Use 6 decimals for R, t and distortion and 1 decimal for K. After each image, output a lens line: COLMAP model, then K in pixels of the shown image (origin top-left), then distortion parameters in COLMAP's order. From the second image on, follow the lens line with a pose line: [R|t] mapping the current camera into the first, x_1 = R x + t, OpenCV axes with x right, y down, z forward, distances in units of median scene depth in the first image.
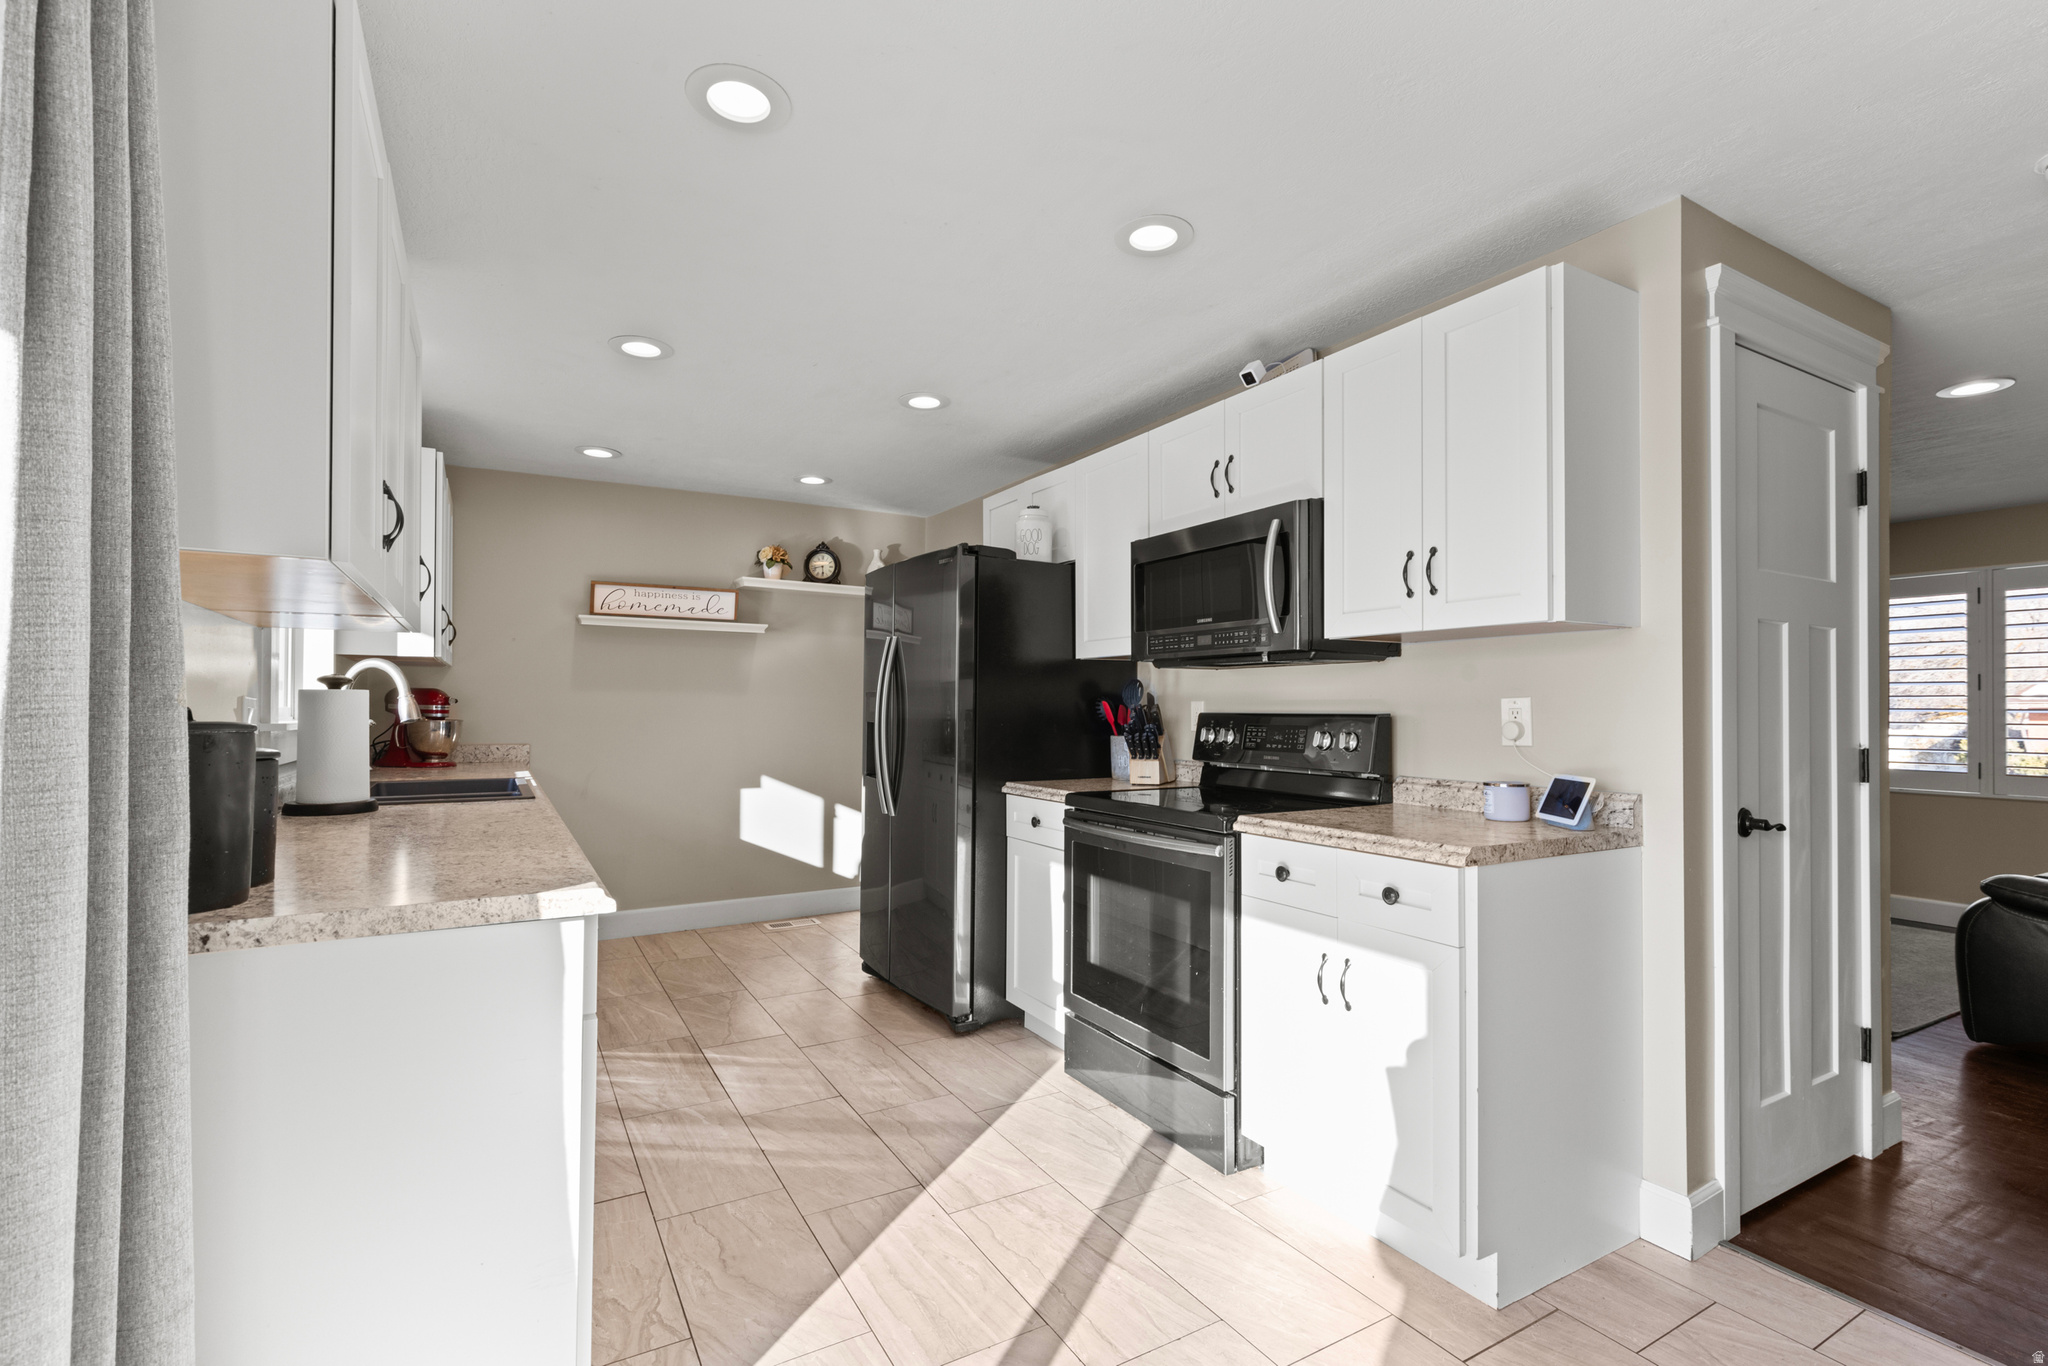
lens RADIAL K [[930.7, 0, 1020.4], [0, 930.7, 697.0], [0, 0, 1]] dist [0.003719, 0.000039]
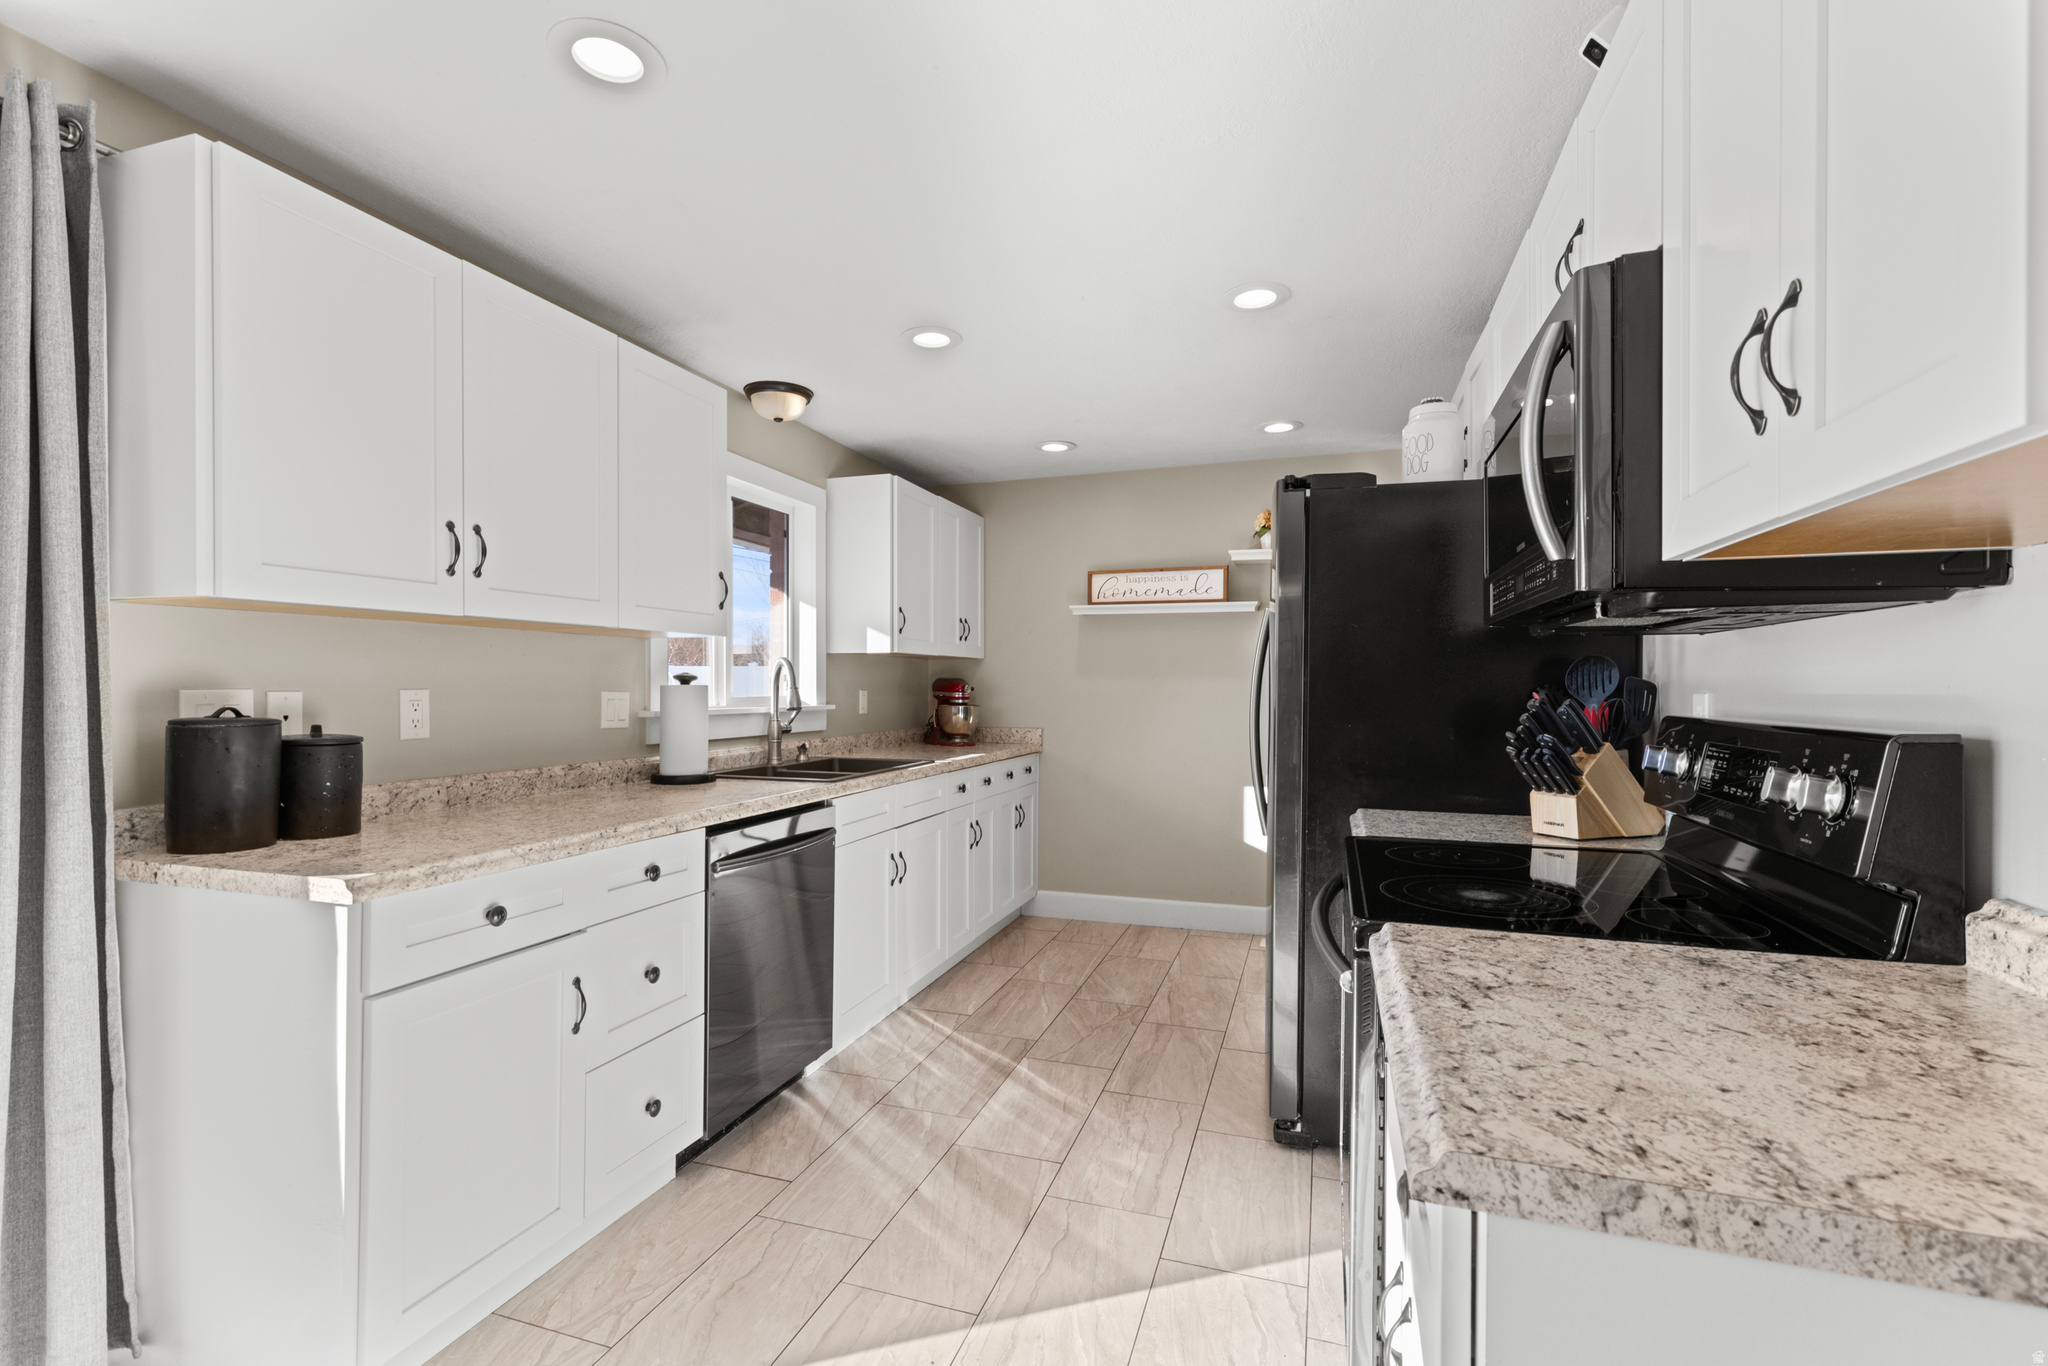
lens RADIAL K [[921.2, 0, 1001.3], [0, 921.2, 678.5], [0, 0, 1]] dist [0.003377, 0.000168]
pose [[0.655500, -0.008199, -0.755150, 0.342974], [0.009655, 0.999950, -0.002476, -0.006611], [0.755133, -0.005668, 0.655547, 0.357042]]
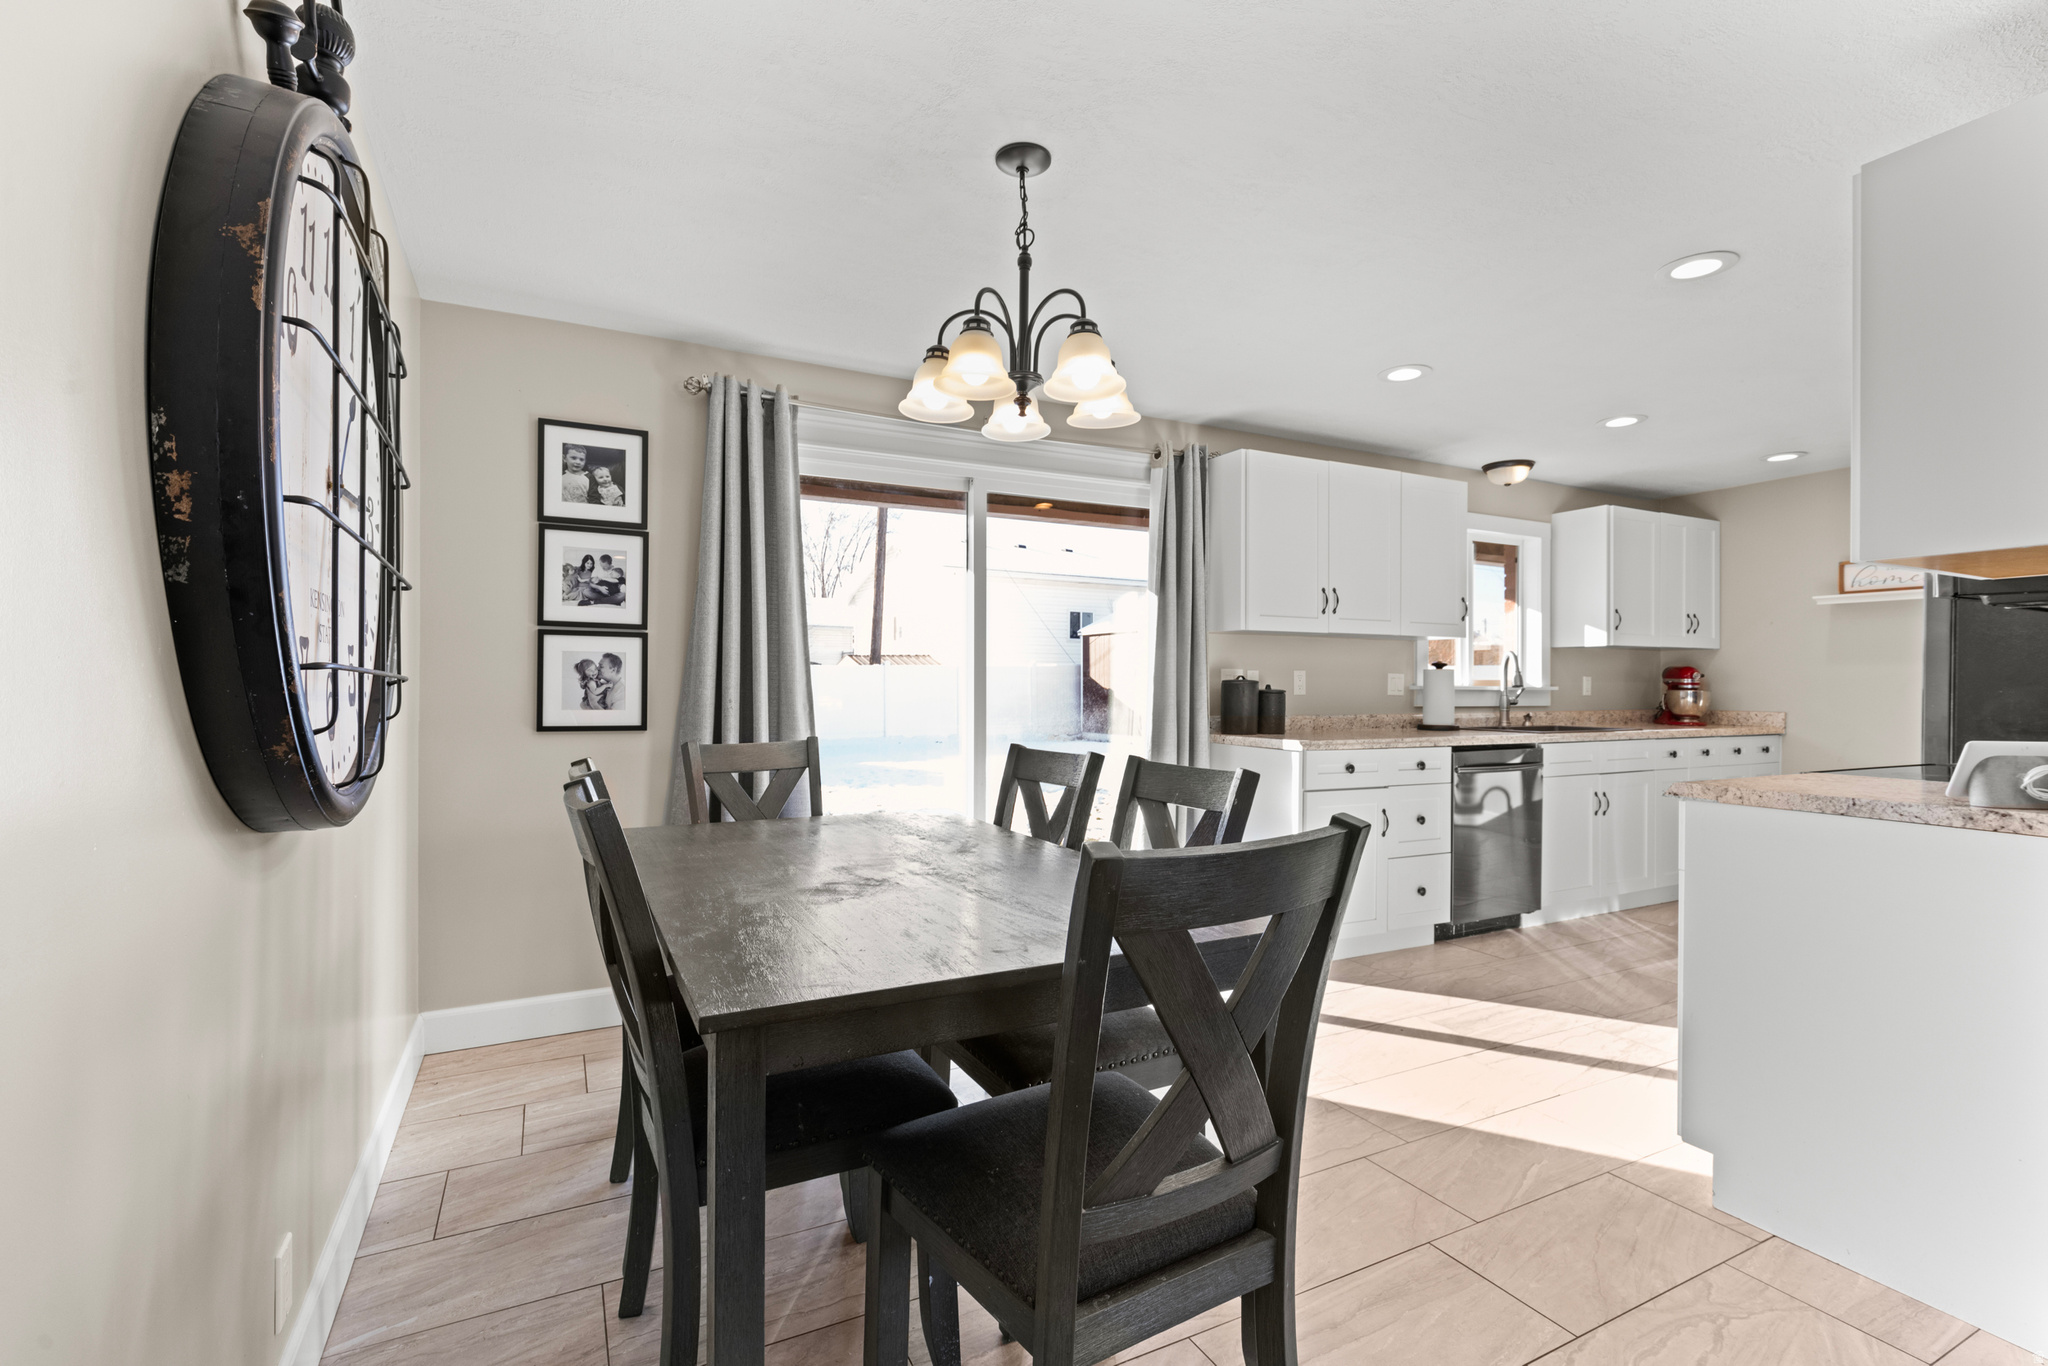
lens RADIAL K [[930.7, 0, 1020.4], [0, 930.7, 697.0], [0, 0, 1]] dist [0.003719, 0.000039]
pose [[-0.037068, 0.005749, -0.999296, 0.913030], [0.009923, 0.999936, 0.005384, 0.022329], [0.999263, -0.009716, -0.037123, 0.124214]]
